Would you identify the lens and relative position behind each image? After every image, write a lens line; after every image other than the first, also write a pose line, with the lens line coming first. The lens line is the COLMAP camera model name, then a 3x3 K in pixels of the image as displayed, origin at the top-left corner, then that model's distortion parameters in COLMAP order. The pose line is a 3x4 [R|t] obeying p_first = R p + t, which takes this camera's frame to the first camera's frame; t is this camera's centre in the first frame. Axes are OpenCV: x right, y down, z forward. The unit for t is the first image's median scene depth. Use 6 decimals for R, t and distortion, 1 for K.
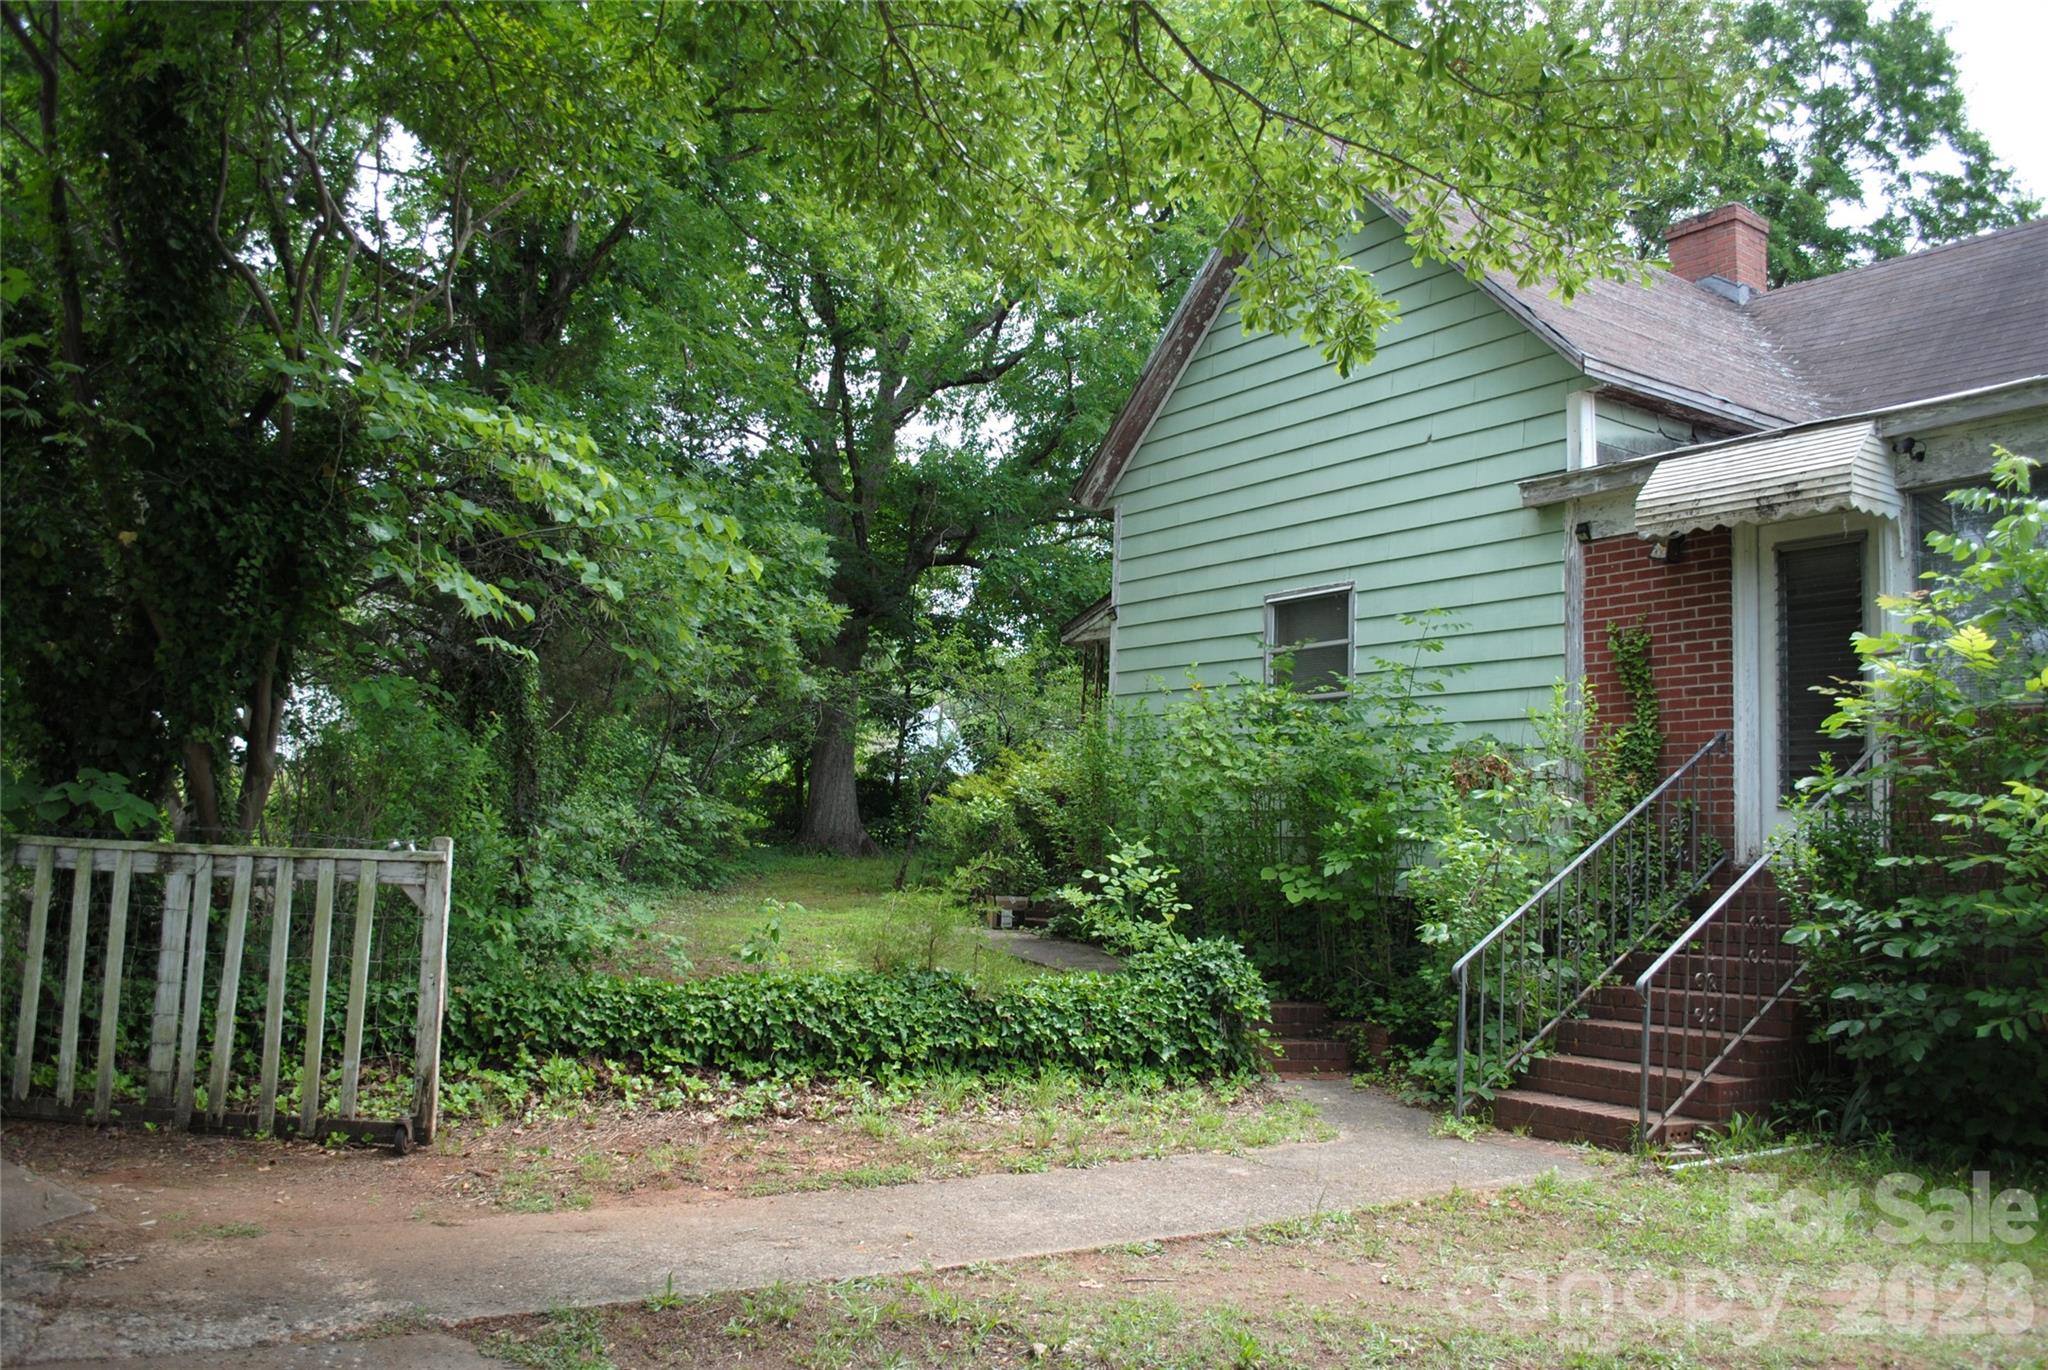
lens RADIAL K [[1627.5, 0, 1012.9], [0, 1627.5, 681.0], [0, 0, 1]] dist [-0.082400, 0.012404]
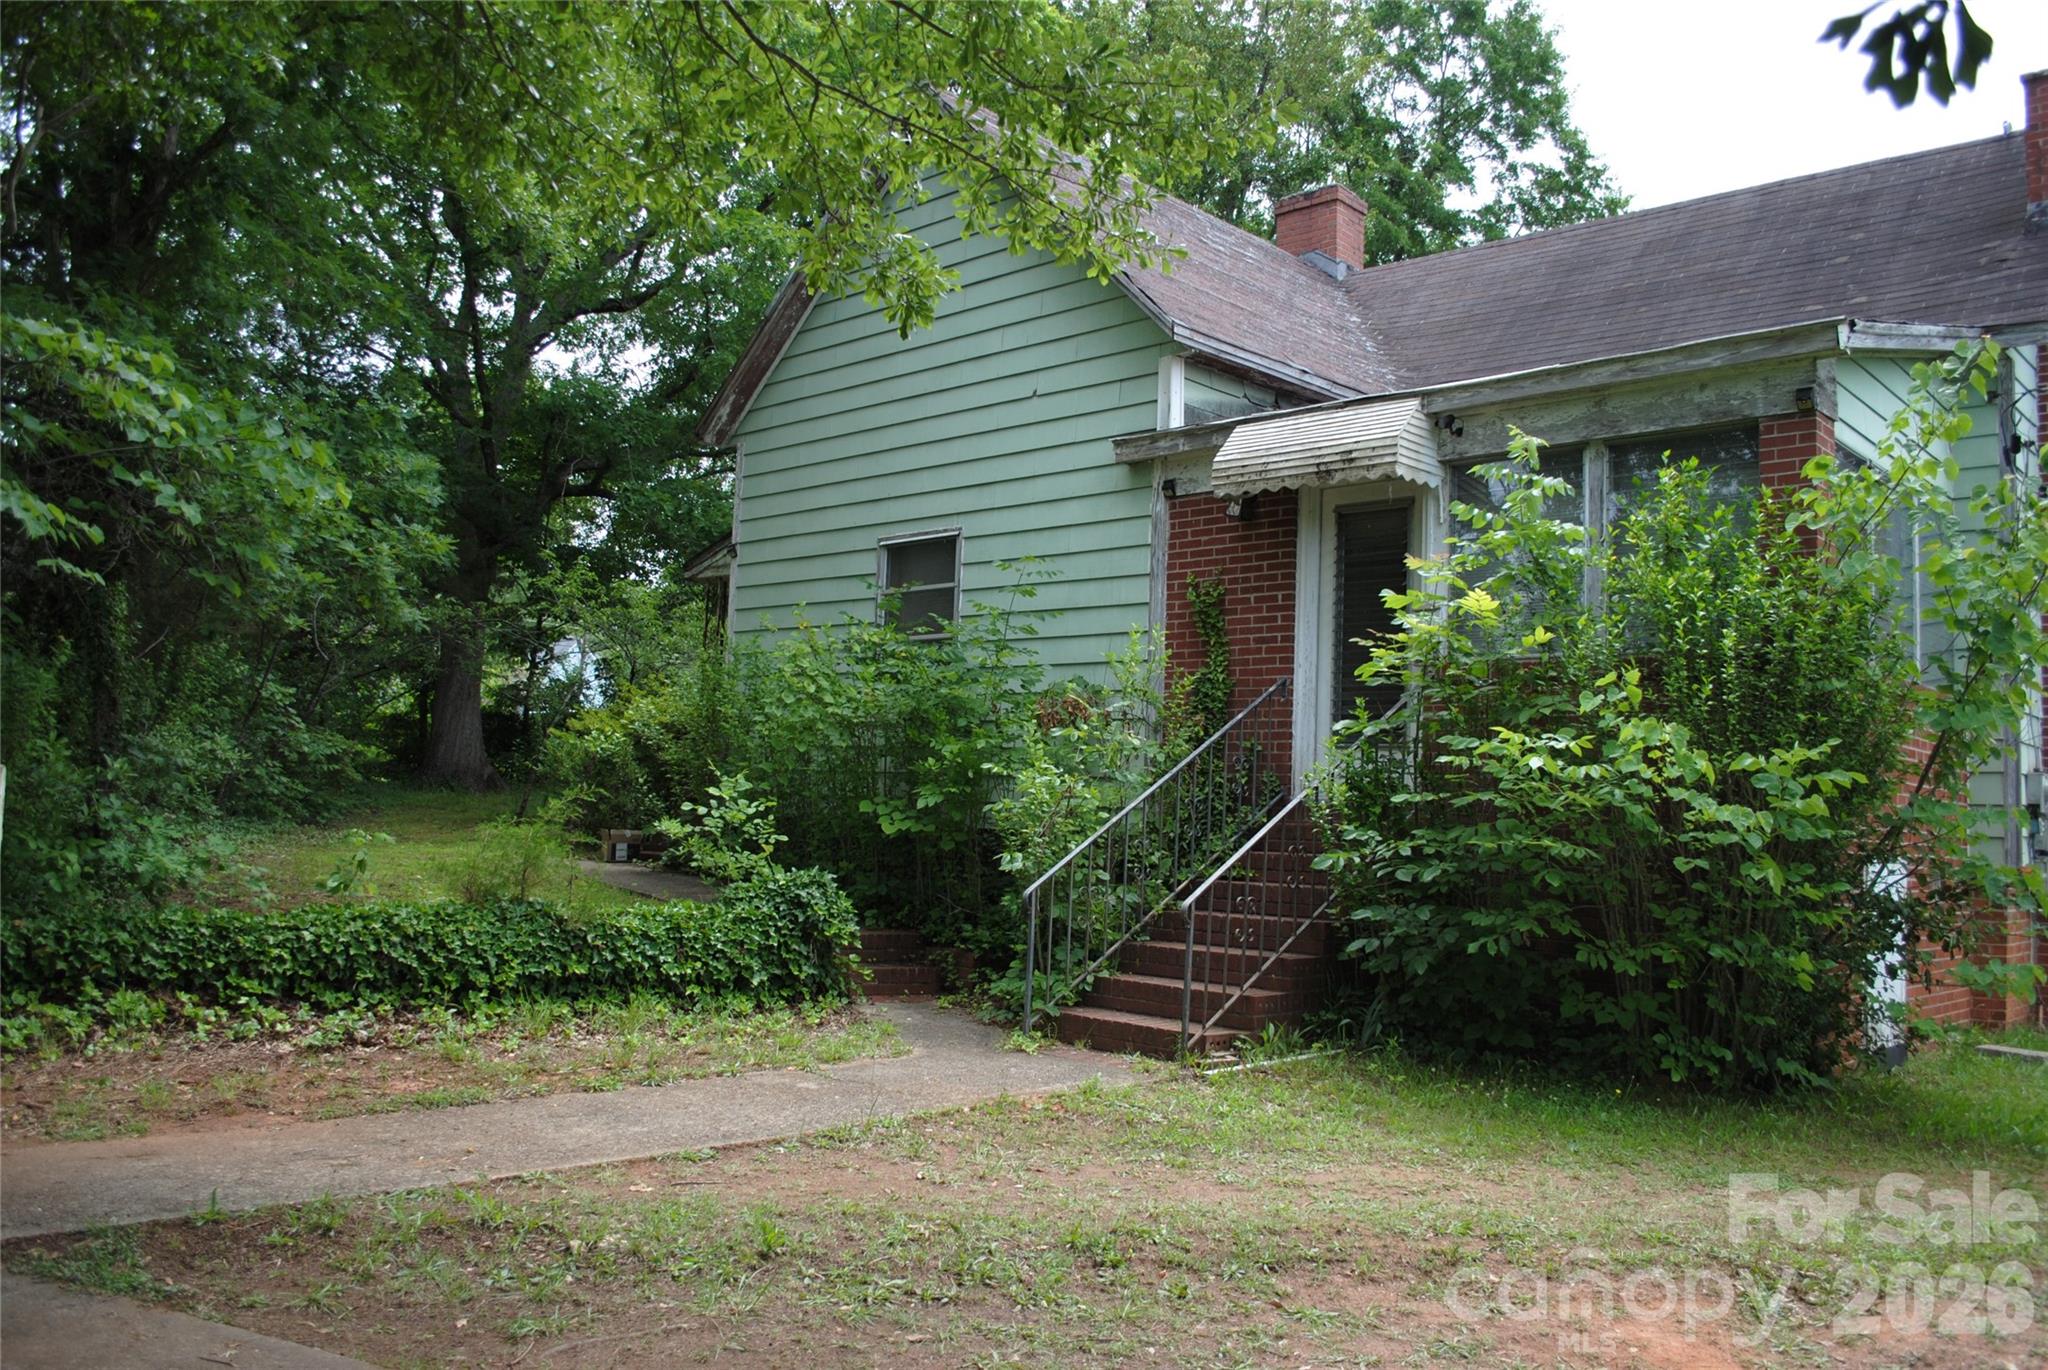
lens RADIAL K [[1627.5, 0, 1015.3], [0, 1627.5, 678.5], [0, 0, 1]] dist [-0.082400, 0.012404]
pose [[0.977330, 0.015856, 0.211128, 0.036158], [-0.023545, 0.999146, 0.033954, -0.001157], [-0.210410, -0.038155, 0.976868, -0.042911]]
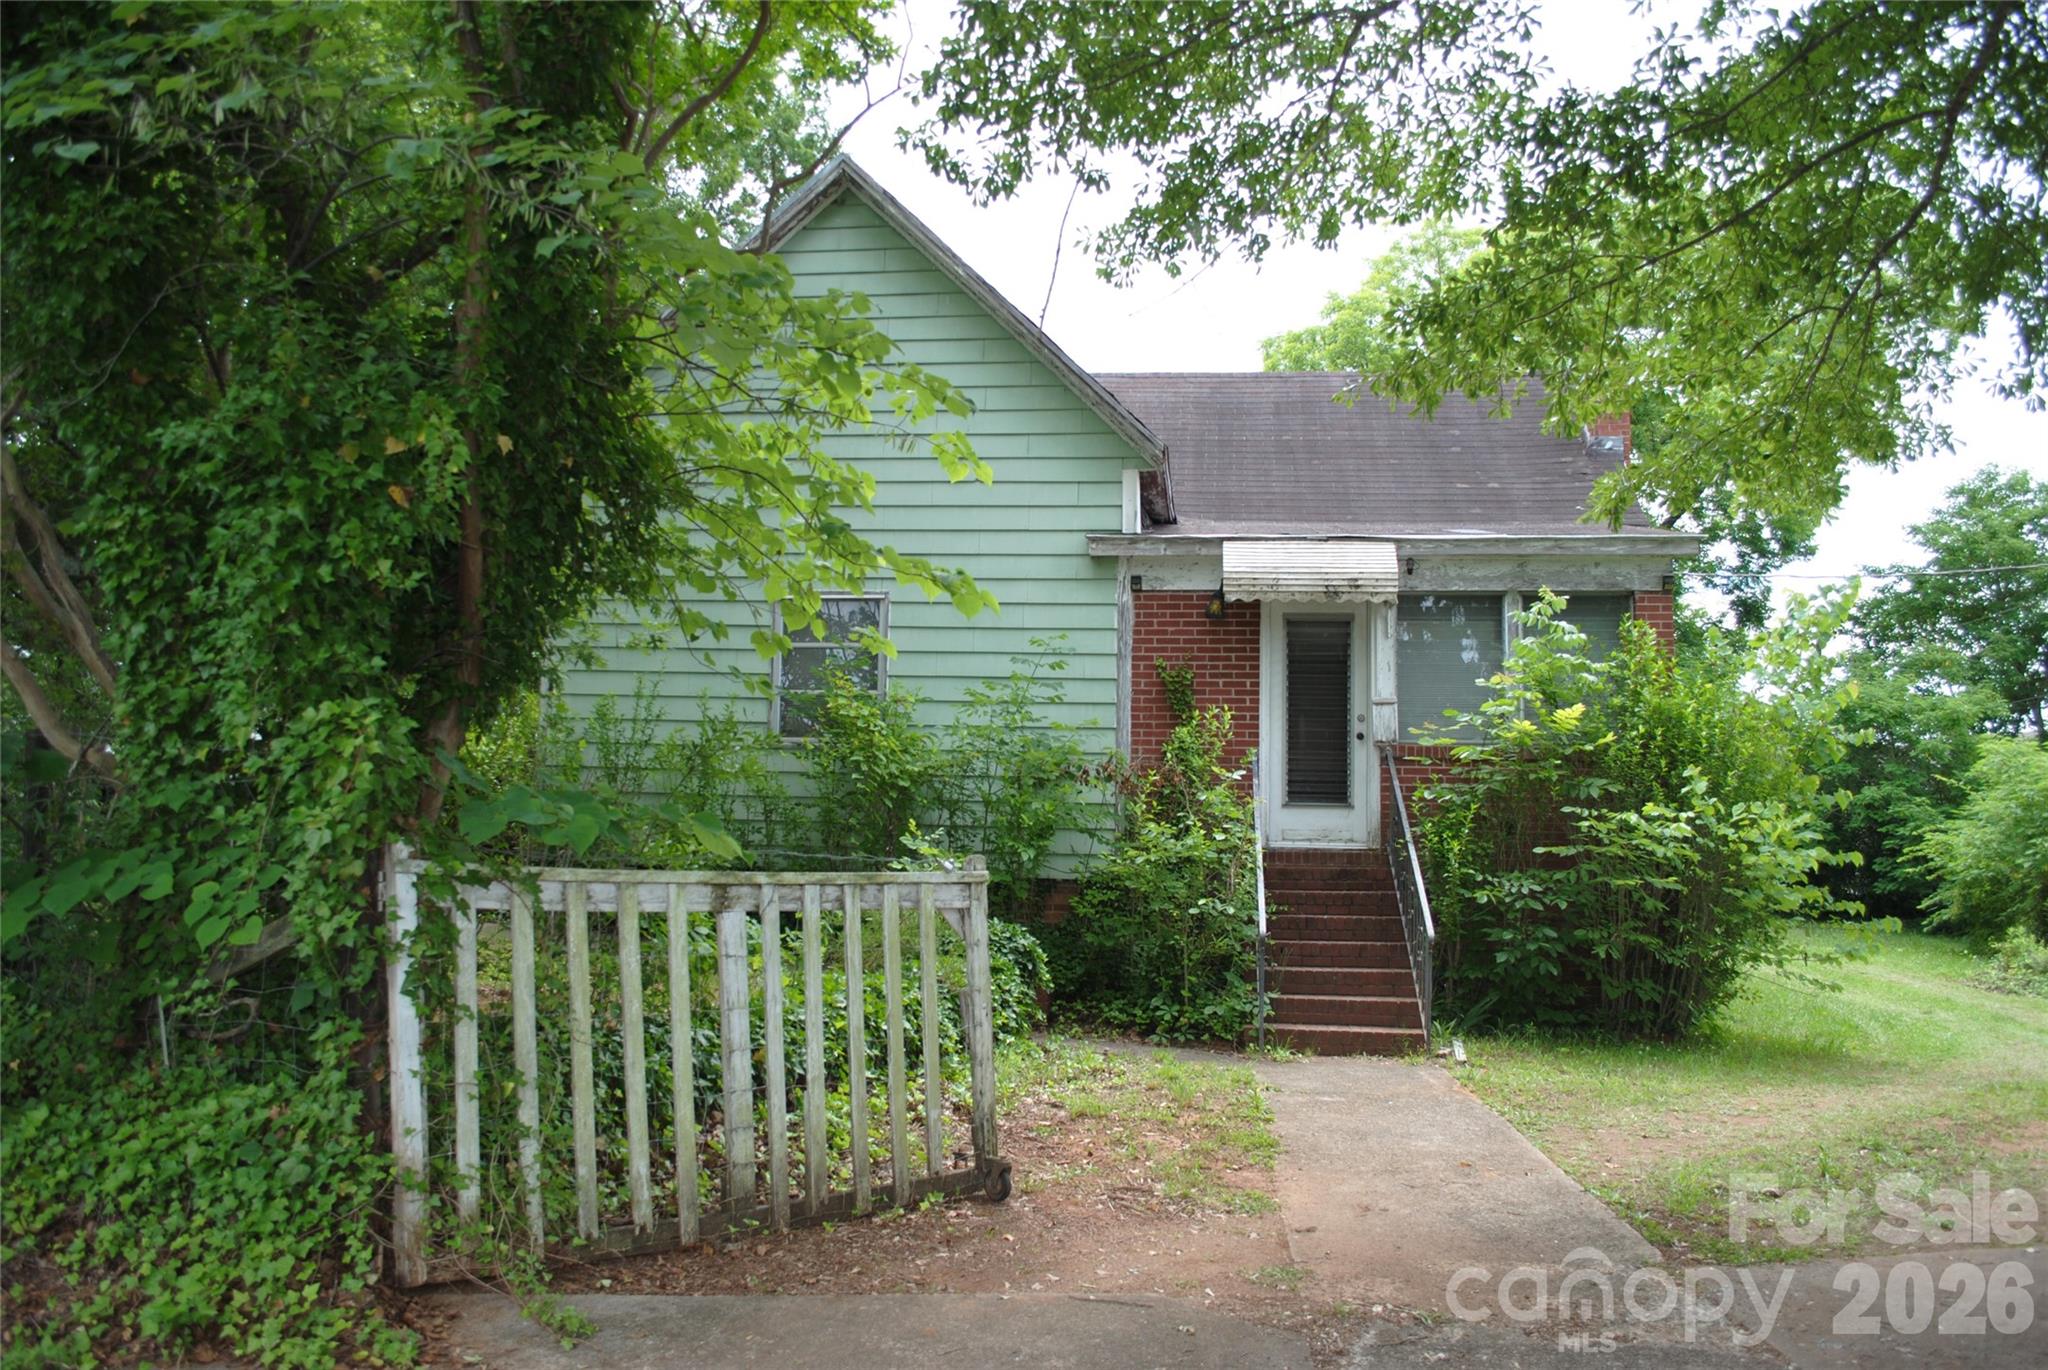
lens RADIAL K [[1627.5, 0, 1008.2], [0, 1627.5, 682.6], [0, 0, 1]] dist [-0.082400, 0.012404]
pose [[0.651704, 0.058545, 0.756211, -0.817900], [-0.080256, 0.996742, -0.008002, 0.003537], [-0.754216, -0.055476, 0.654279, 0.296877]]
